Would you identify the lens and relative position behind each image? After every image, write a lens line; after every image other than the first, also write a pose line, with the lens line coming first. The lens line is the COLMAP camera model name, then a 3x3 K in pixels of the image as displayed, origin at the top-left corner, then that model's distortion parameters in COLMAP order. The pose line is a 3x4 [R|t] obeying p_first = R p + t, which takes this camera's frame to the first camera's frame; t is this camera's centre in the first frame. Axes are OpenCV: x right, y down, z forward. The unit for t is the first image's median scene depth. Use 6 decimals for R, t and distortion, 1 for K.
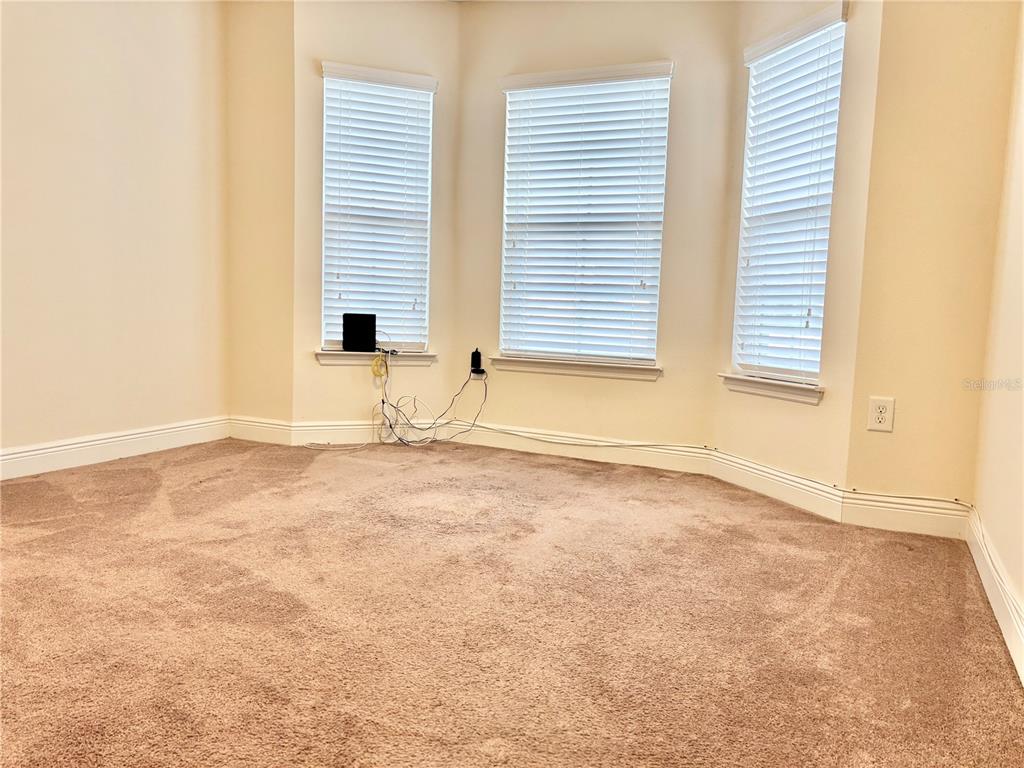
lens RADIAL K [[772.3, 0, 511.9], [0, 772.3, 383.4], [0, 0, 1]] dist [0.020249, 0.003698]
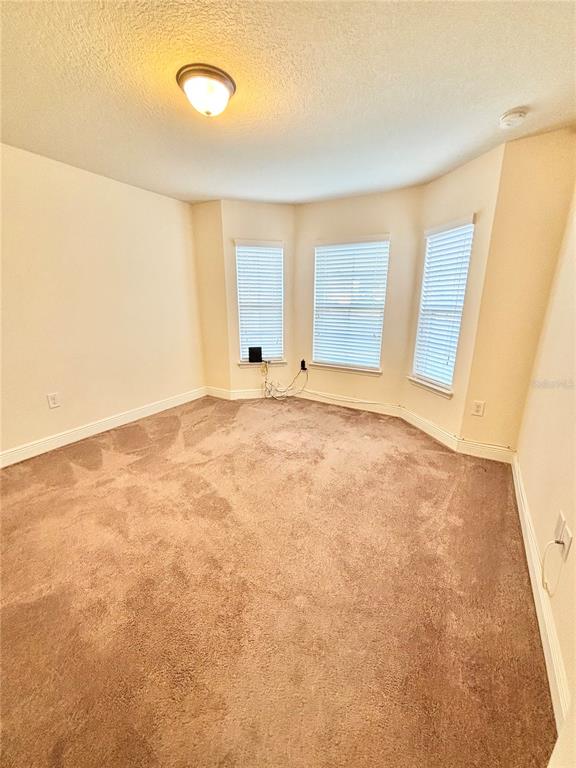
lens RADIAL K [[308.7, 0, 288.7], [0, 308.7, 383.7], [0, 0, 1]] dist [0.003882, 0.000383]
pose [[0.993292, -0.001460, -0.115625, 0.028137], [0.020761, 0.985924, 0.165902, -0.185594], [0.113755, -0.167189, 0.979340, 0.058996]]
